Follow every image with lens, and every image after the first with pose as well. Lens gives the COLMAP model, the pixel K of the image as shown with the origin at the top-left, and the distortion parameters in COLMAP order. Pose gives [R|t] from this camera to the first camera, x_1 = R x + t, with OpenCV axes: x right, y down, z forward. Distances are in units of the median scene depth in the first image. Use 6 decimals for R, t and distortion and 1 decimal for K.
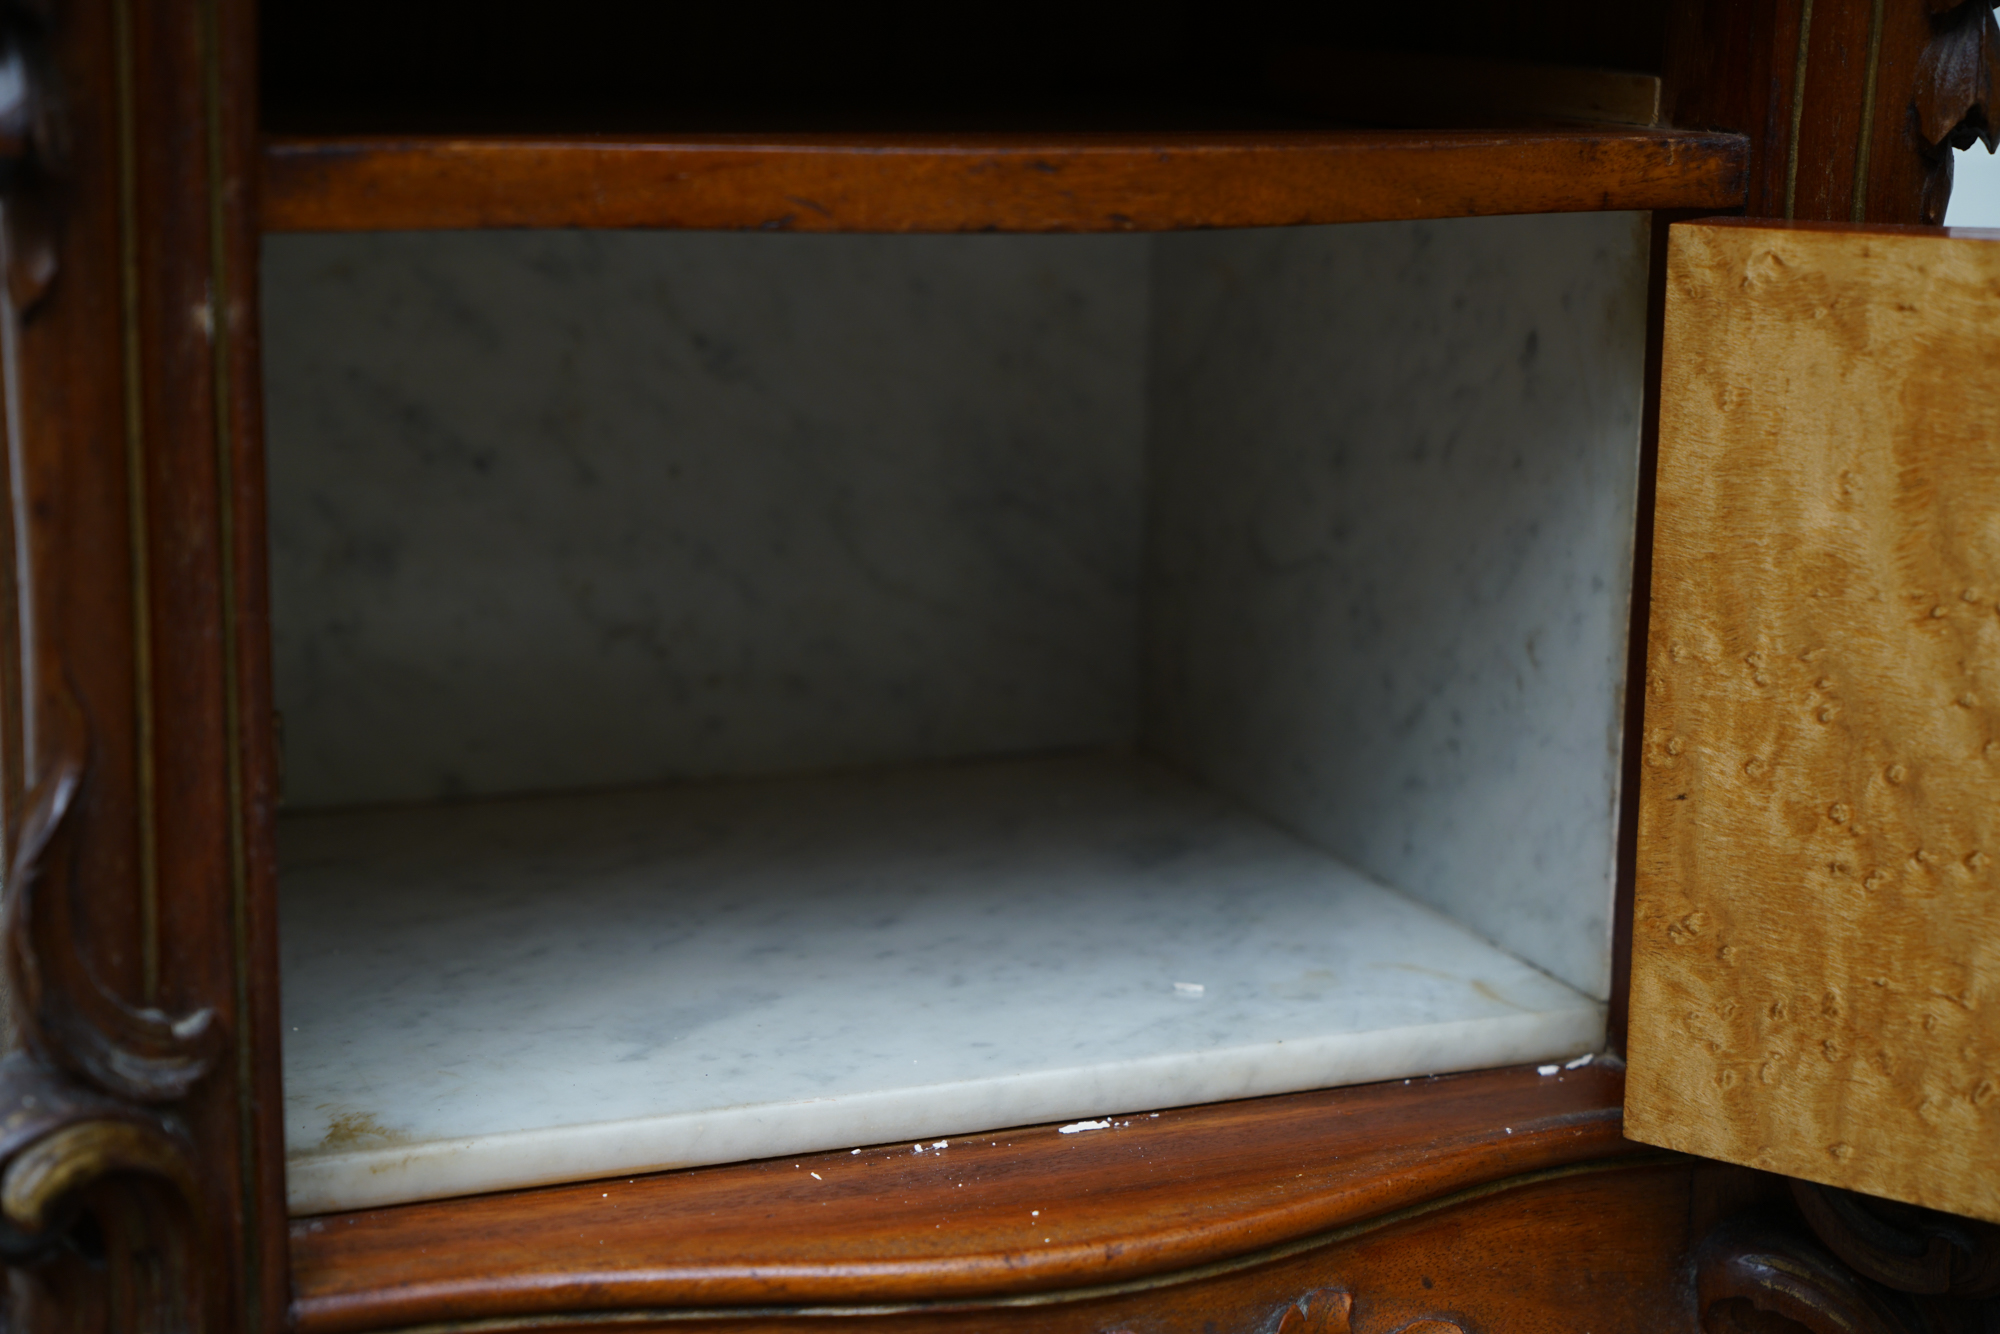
lens RADIAL K [[3371.0, 0, 931.2], [0, 3371.0, 745.0], [0, 0, 1]] dist [-0.013513, 0.000000]
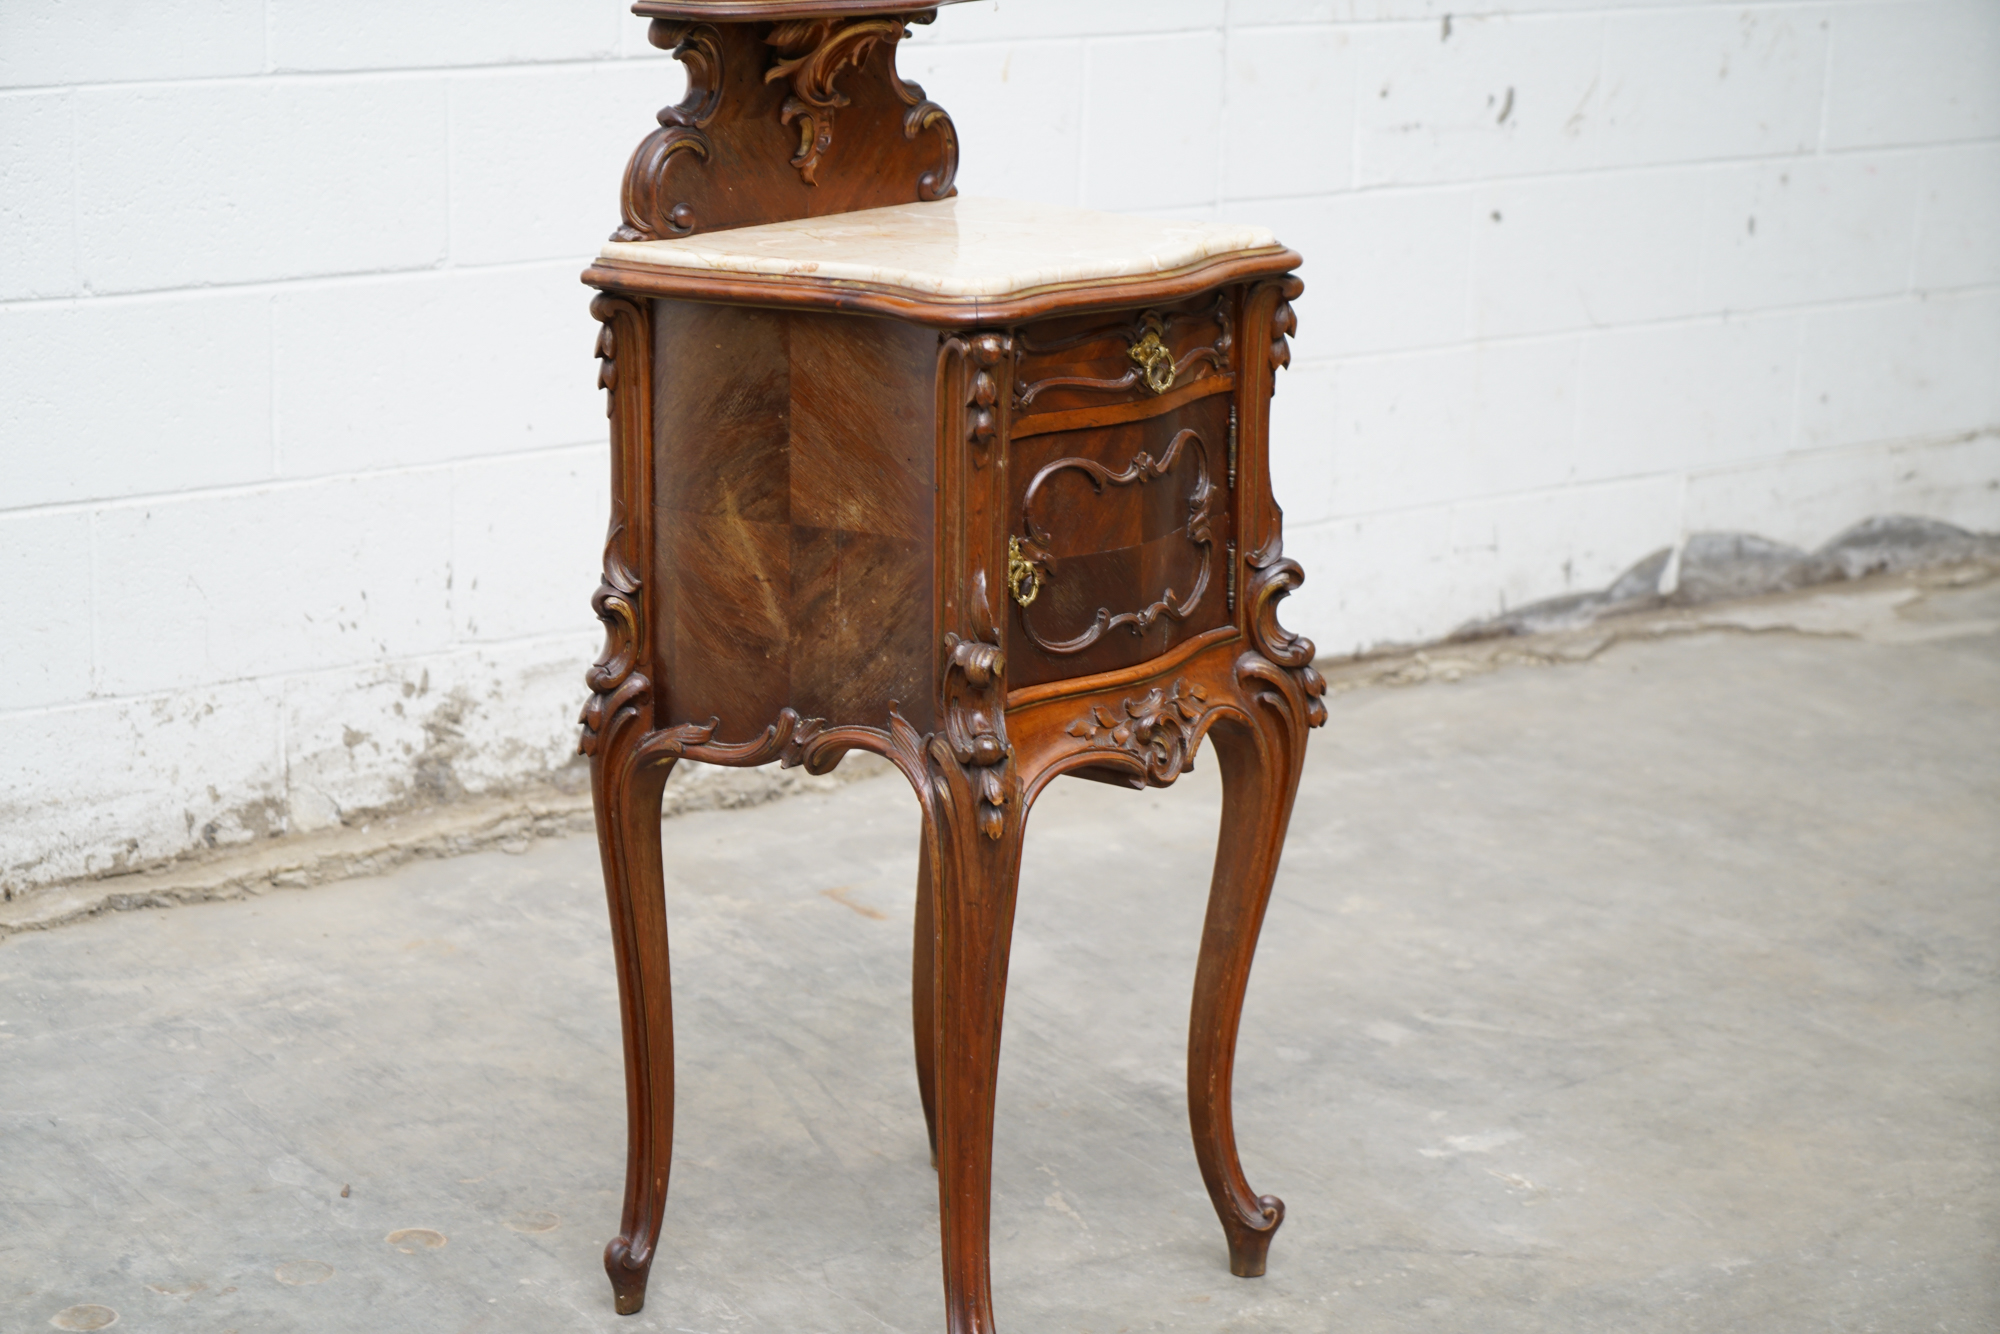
lens RADIAL K [[3962.0, 0, 882.6], [0, 3962.0, 759.6], [0, 0, 1]] dist [-0.014291, 0.000000]
pose [[0.864912, -0.141169, 0.481662, -2.710790], [0.128986, 0.989919, 0.058514, -0.064944], [-0.485067, 0.011518, 0.874401, -3.198860]]
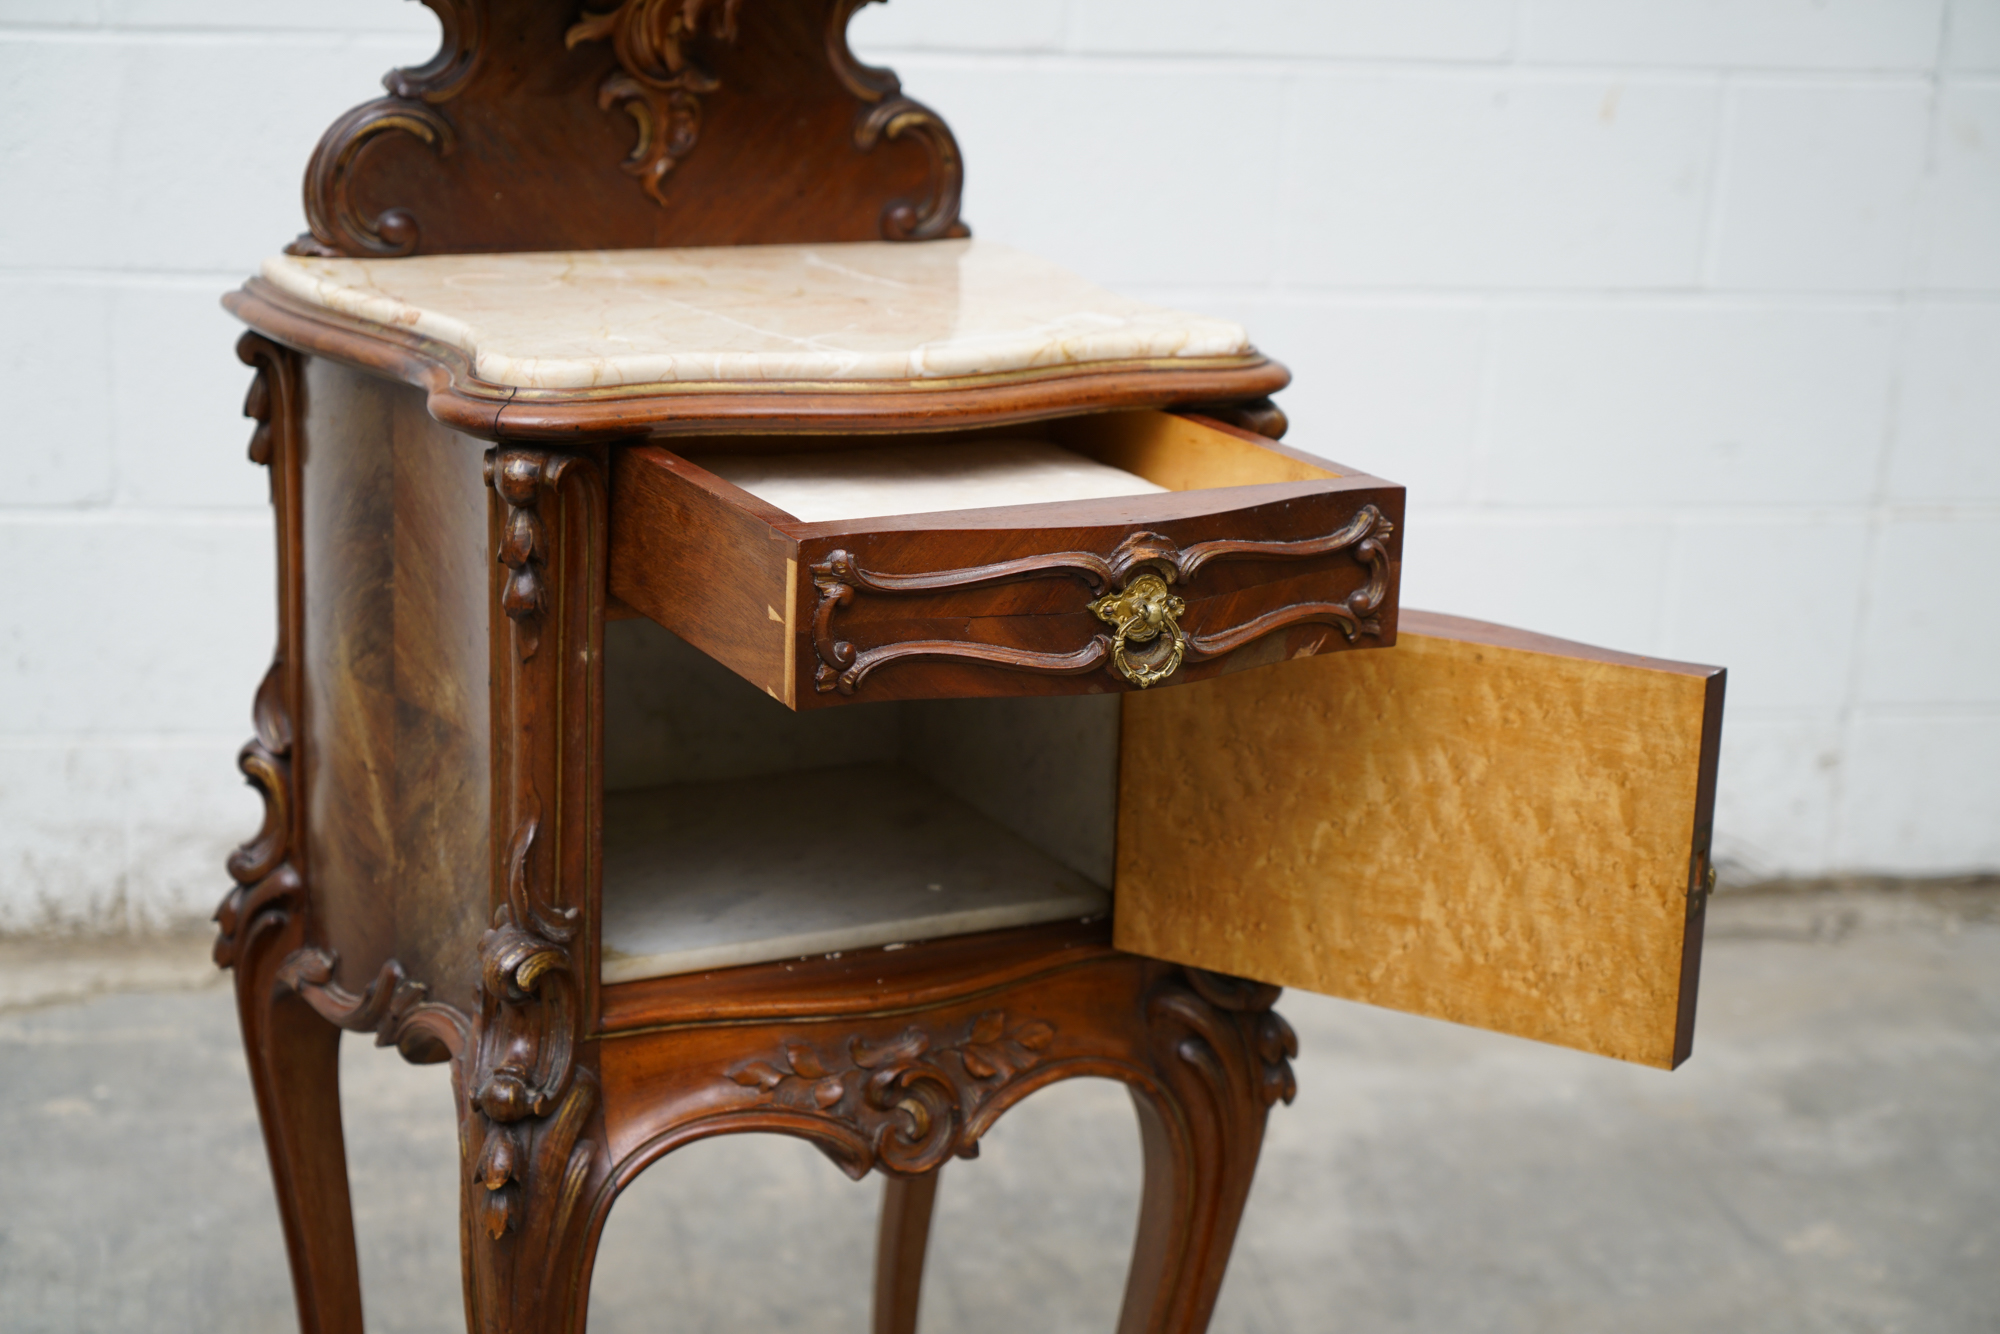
lens RADIAL K [[3228.6, 0, 936.6], [0, 3228.6, 743.4], [0, 0, 1]] dist [-0.015627, 0.000000]
pose [[0.994370, -0.008368, 0.105635, -0.199825], [0.002936, 0.998670, 0.051473, -0.180788], [-0.105926, -0.050873, 0.993072, -1.545941]]
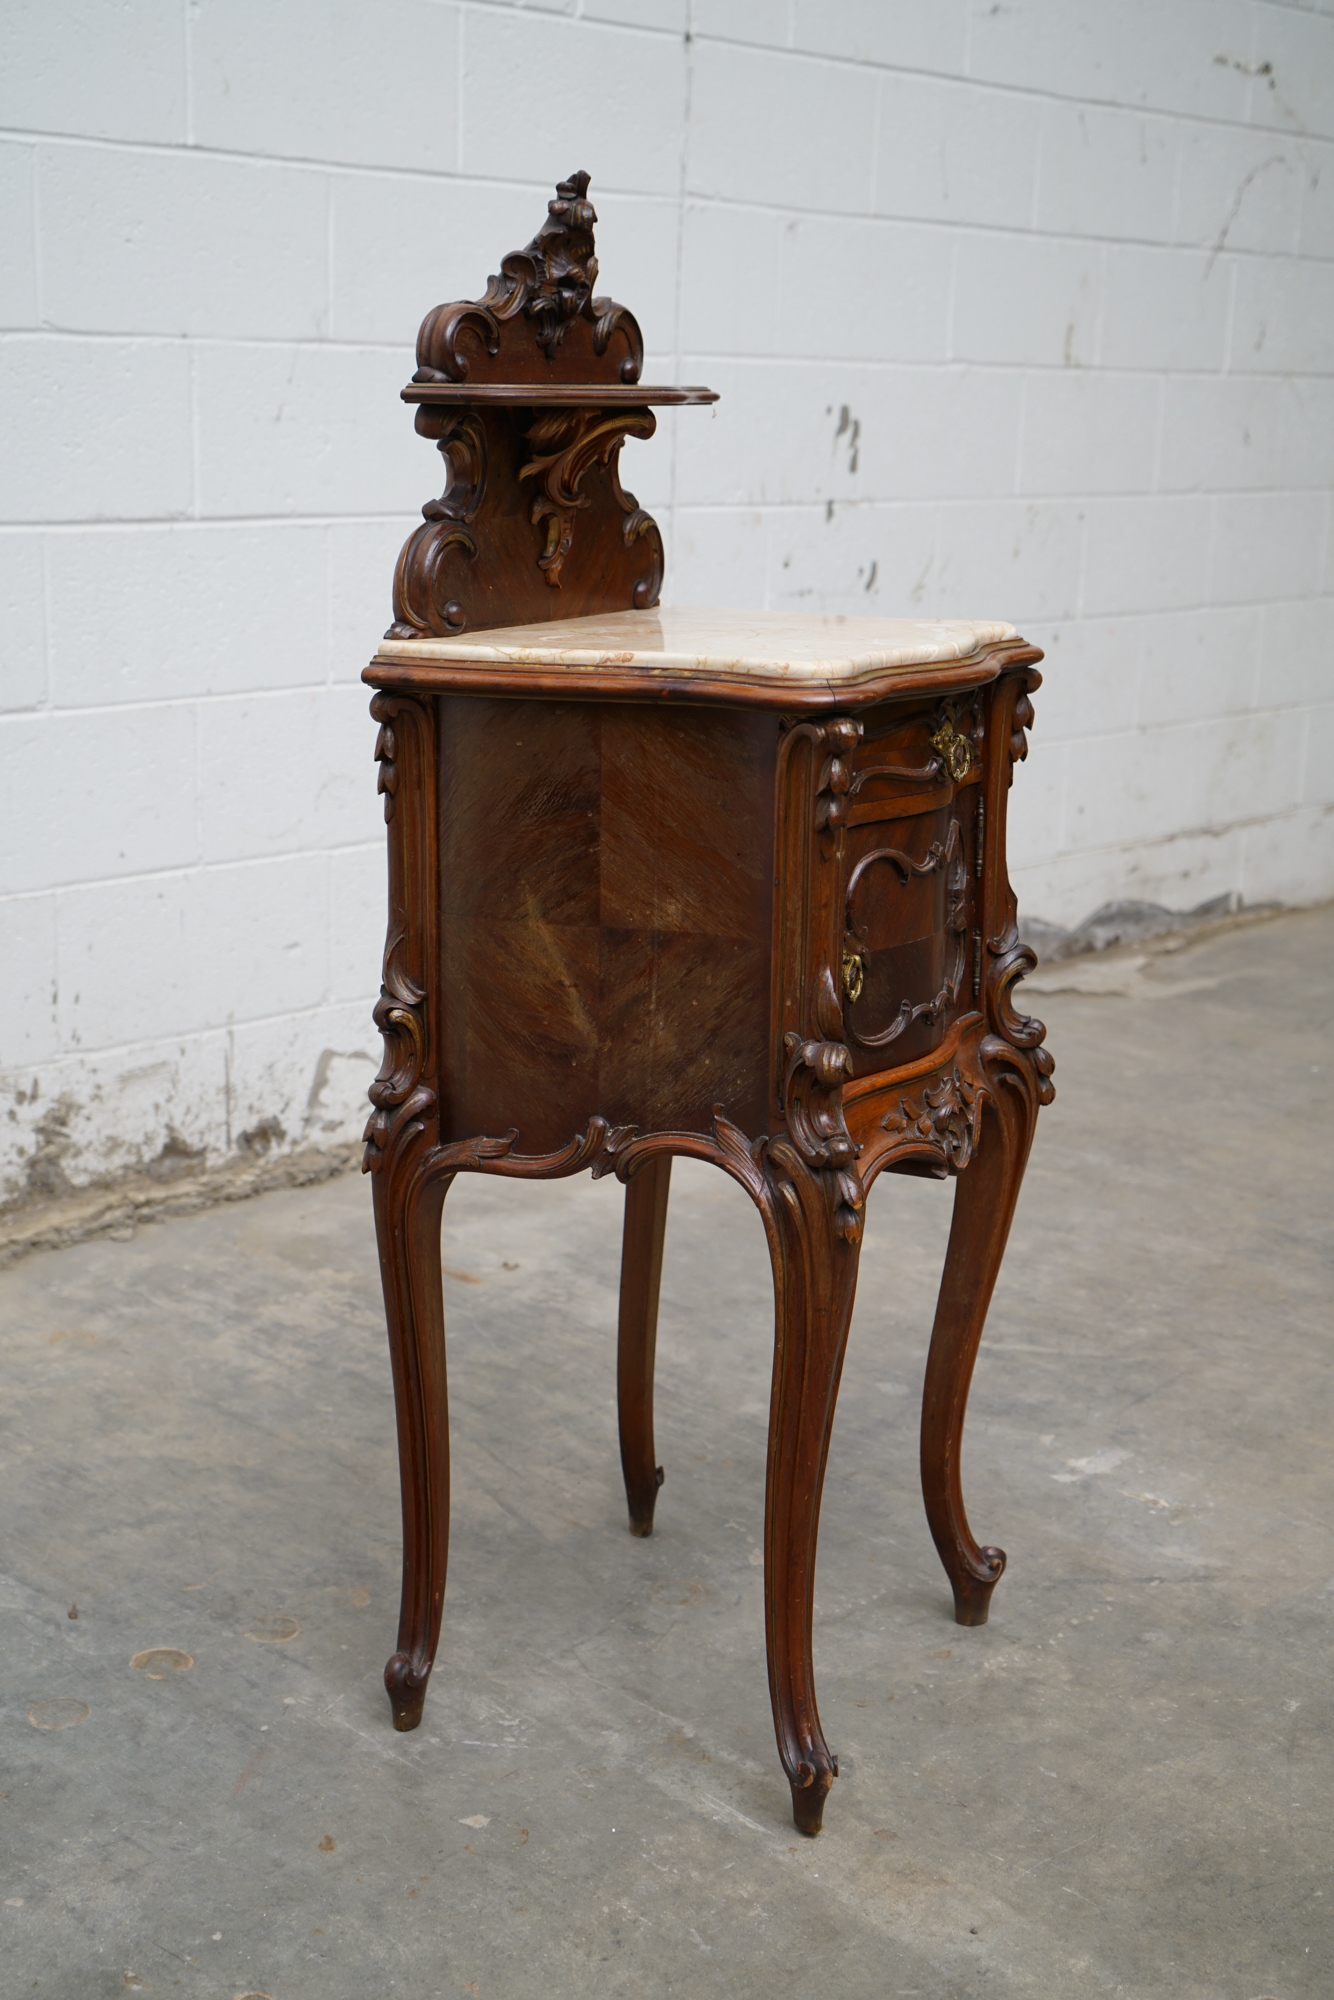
lens RADIAL K [[2600.3, 0, 681.1], [0, 2600.3, 1070.8], [0, 0, 1]] dist [0.007232, 0.000000]
pose [[0.730175, -0.176483, 0.660074, -2.410419], [0.161035, 0.983302, 0.084767, -0.161110], [-0.664012, 0.044400, 0.746403, -1.198856]]
